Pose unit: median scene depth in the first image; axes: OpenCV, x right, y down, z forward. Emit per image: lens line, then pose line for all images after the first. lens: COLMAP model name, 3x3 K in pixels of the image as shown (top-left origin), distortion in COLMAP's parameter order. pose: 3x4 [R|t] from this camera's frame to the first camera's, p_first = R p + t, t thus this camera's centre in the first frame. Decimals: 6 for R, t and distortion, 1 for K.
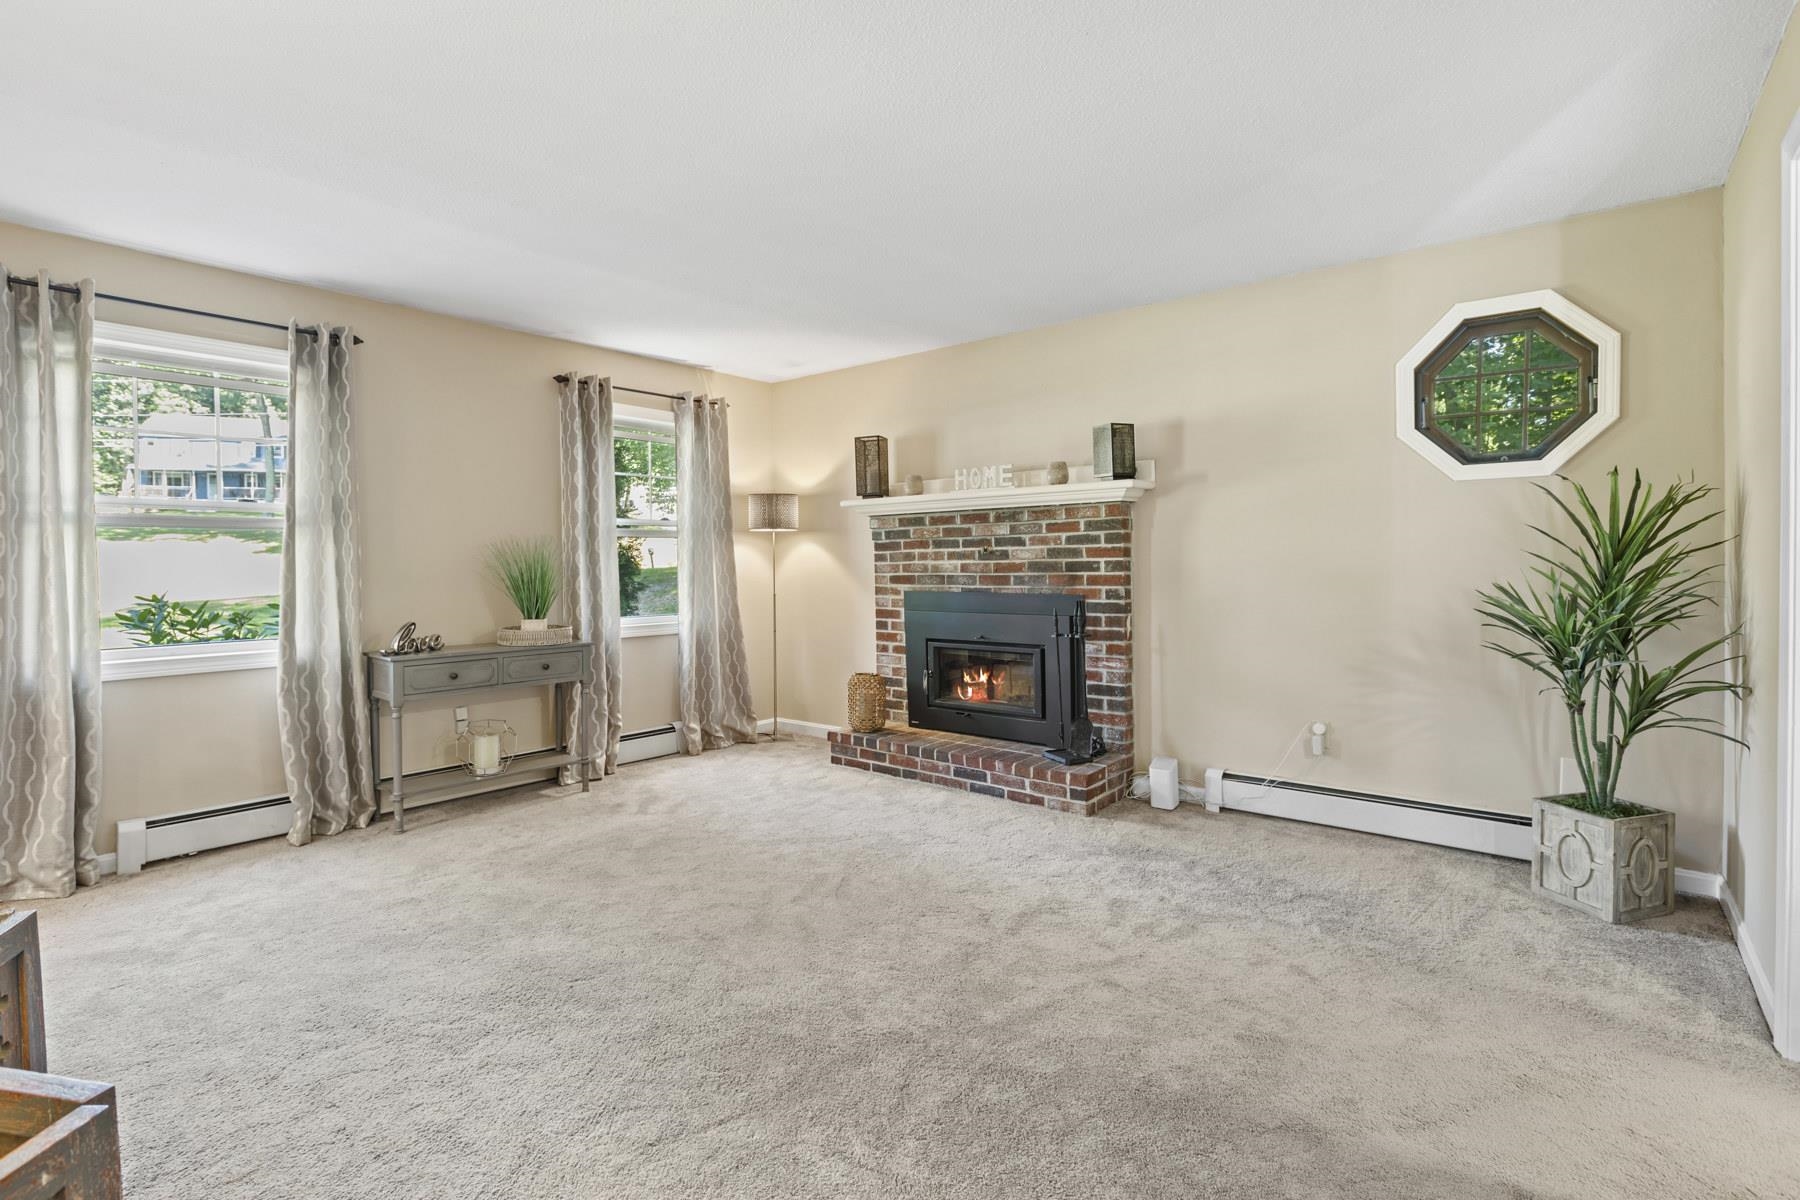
lens RADIAL K [[843.8, 0, 898.4], [0, 843.8, 580.8], [0, 0, 1]] dist [-0.005244, -0.000008]
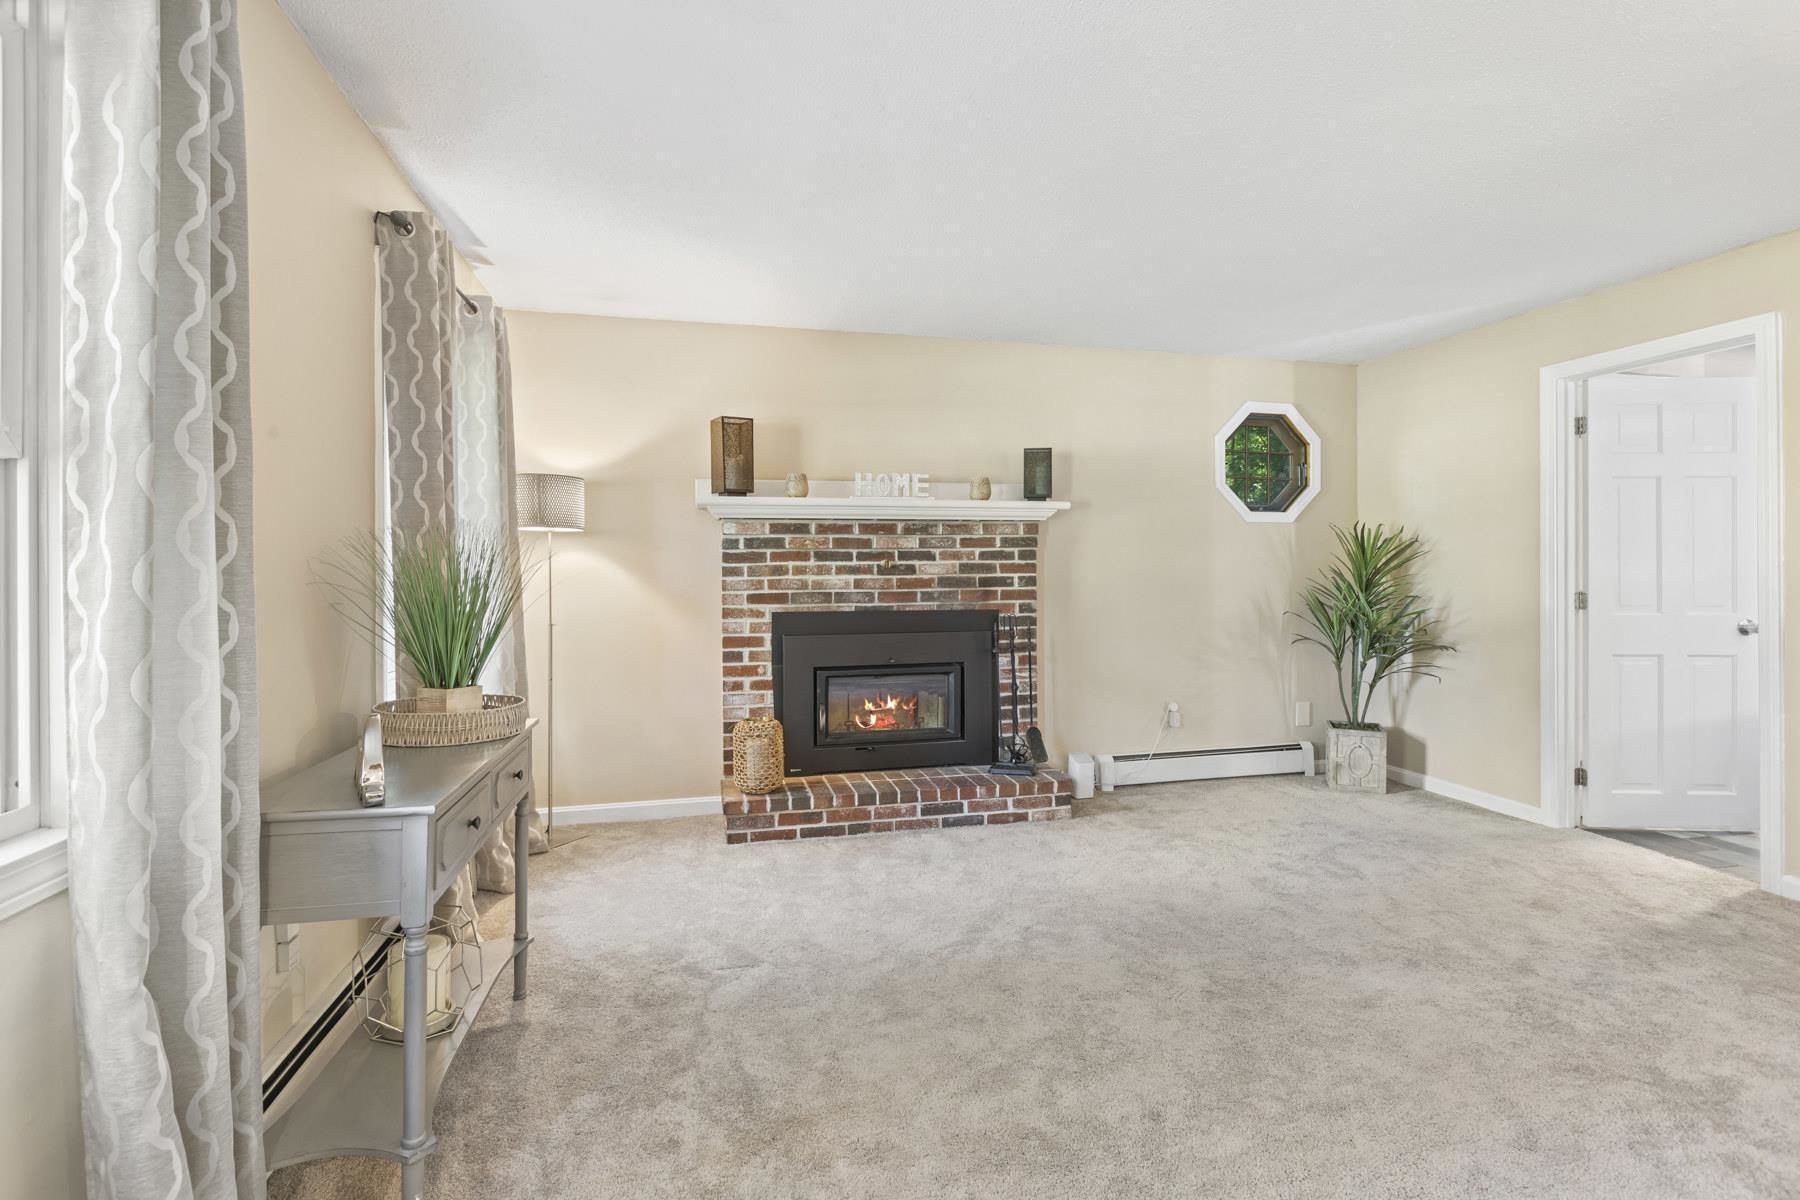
lens RADIAL K [[843.8, 0, 897.1], [0, 843.8, 582.0], [0, 0, 1]] dist [-0.005244, -0.000008]
pose [[0.598452, -0.001091, 0.801158, -0.655670], [0.017169, 0.999787, -0.011464, -0.006732], [-0.800975, 0.020616, 0.598343, 0.471104]]
